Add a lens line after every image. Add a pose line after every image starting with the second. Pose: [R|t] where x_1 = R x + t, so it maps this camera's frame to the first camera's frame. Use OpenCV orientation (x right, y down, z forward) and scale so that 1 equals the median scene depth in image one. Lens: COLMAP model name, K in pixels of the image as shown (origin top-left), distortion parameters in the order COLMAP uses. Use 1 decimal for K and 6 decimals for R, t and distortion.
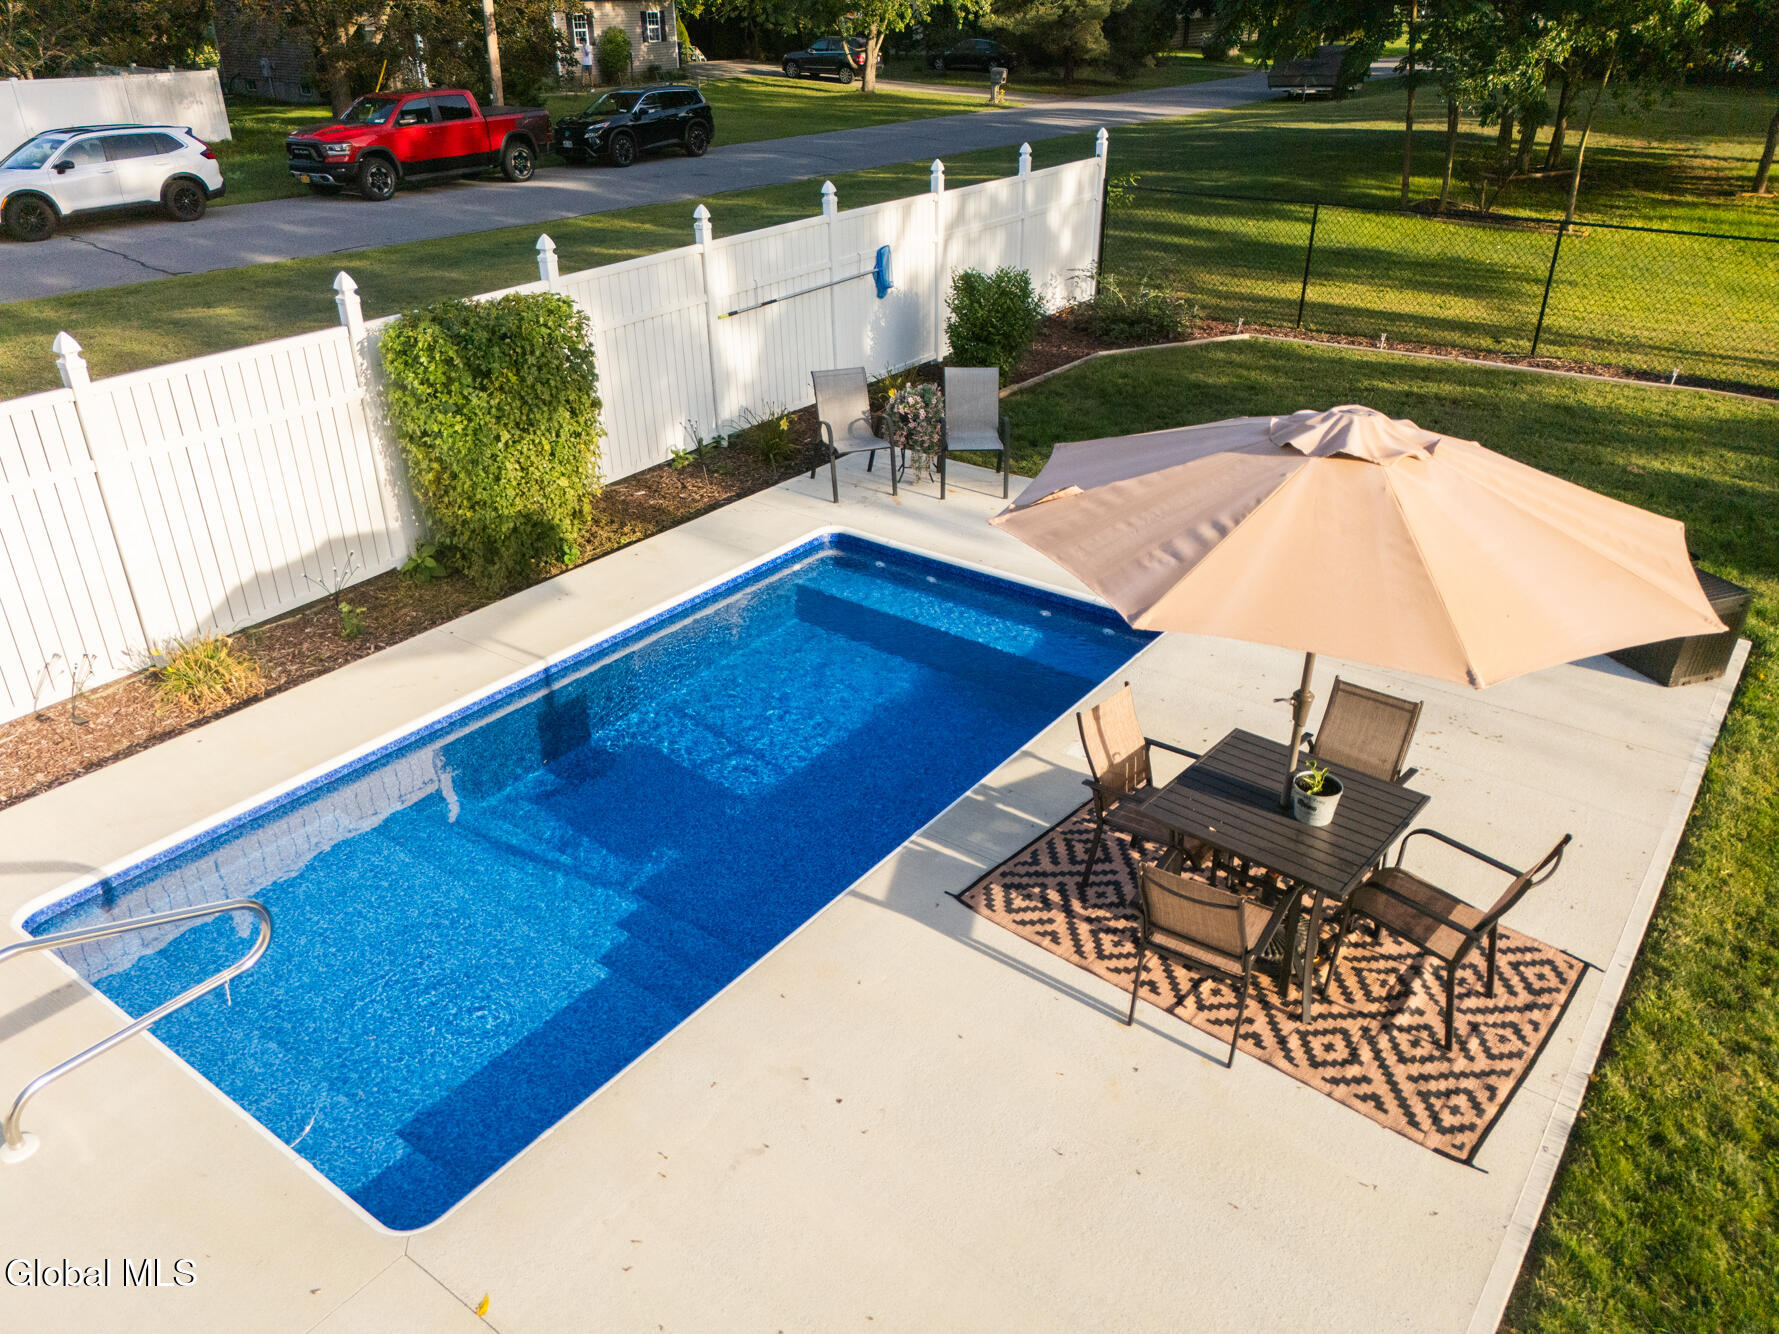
lens RADIAL K [[1333.7, 0, 896.9], [0, 1333.7, 653.7], [0, 0, 1]] dist [0.053171, -0.032978]
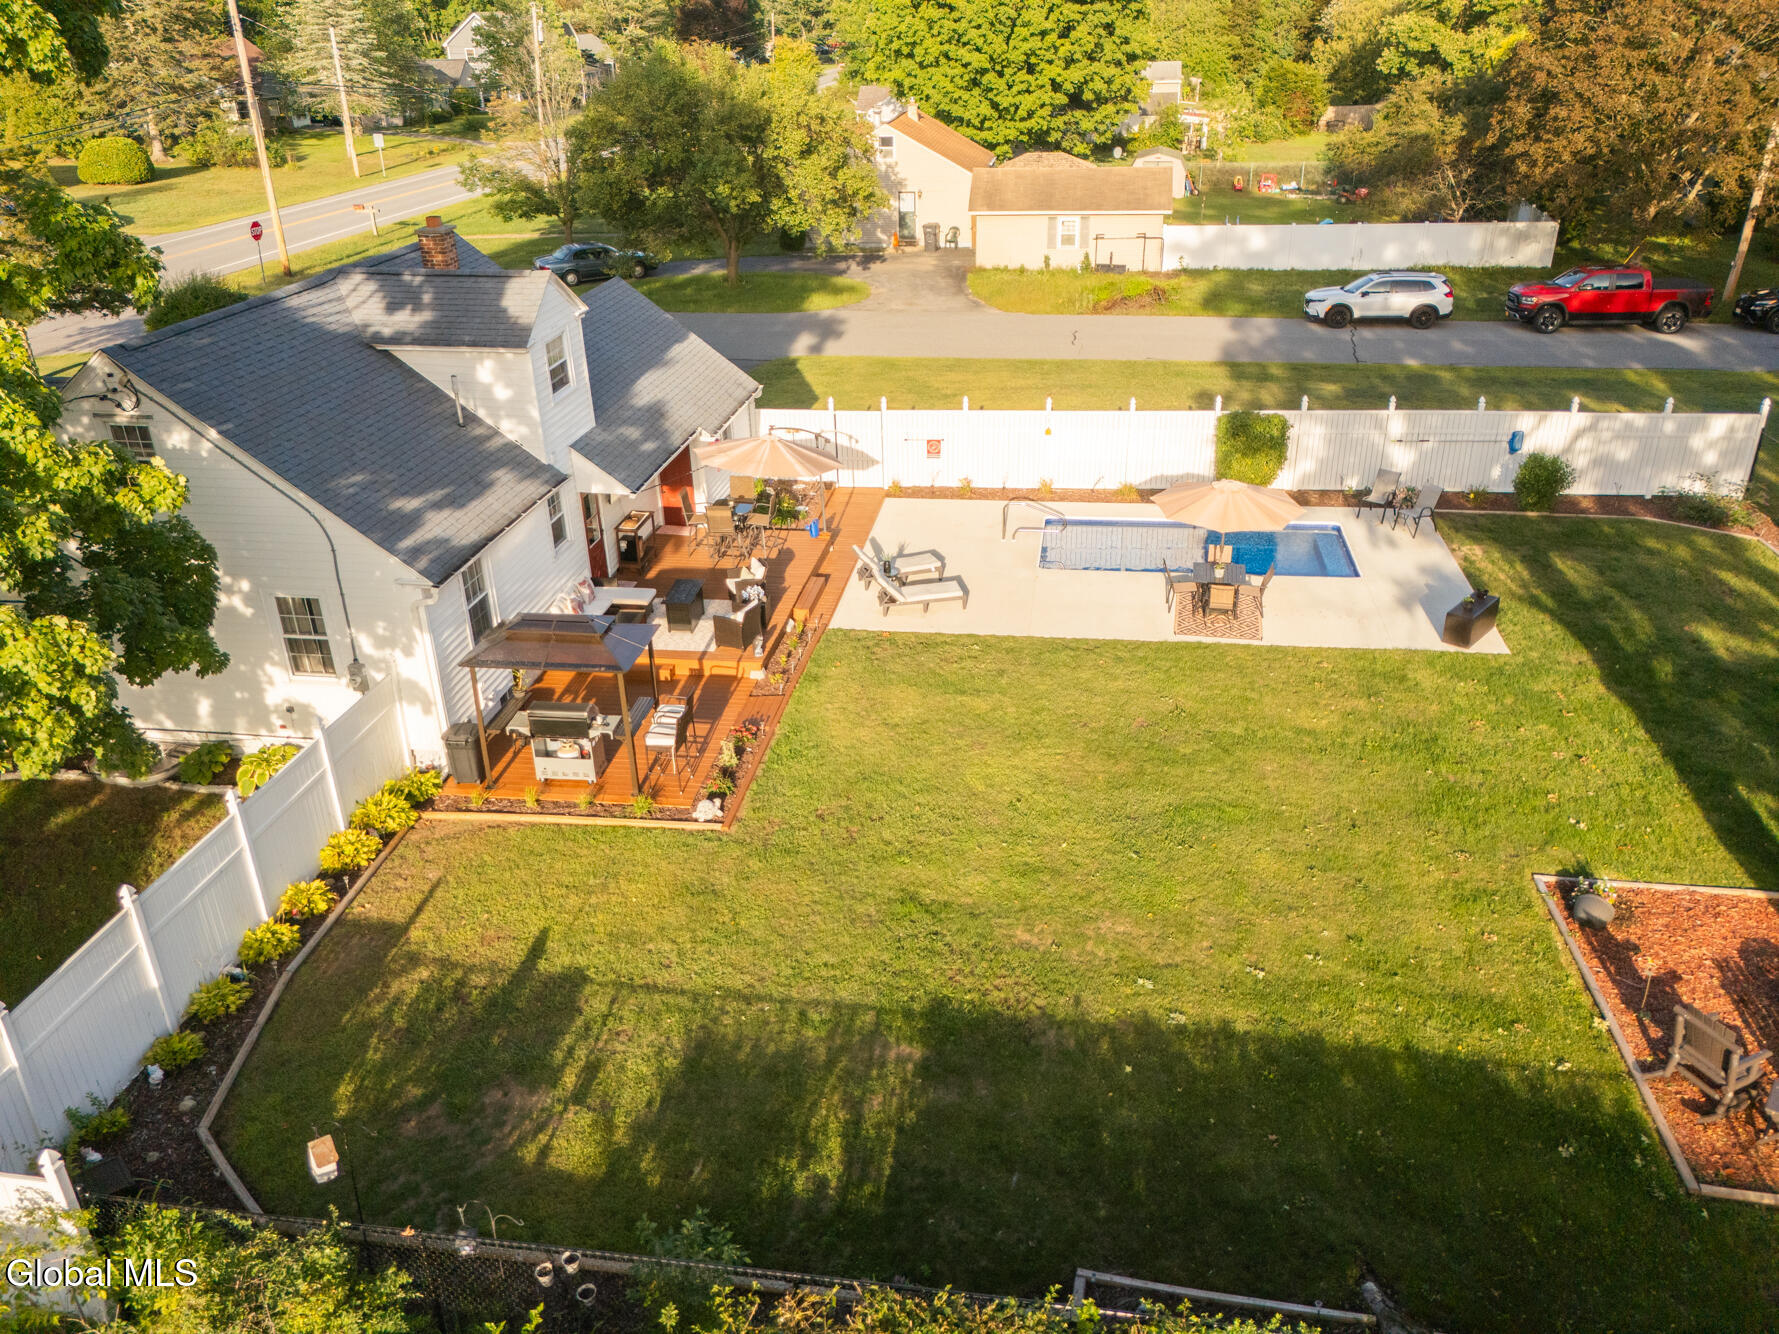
lens RADIAL K [[1333.7, 0, 890.0], [0, 1333.7, 666.9], [0, 0, 1]] dist [0.053171, -0.032978]
pose [[0.472314, 0.389303, -0.790799, 1.161892], [-0.384808, 0.898235, 0.212362, -0.043273], [0.792996, 0.204004, 0.574056, -0.775037]]
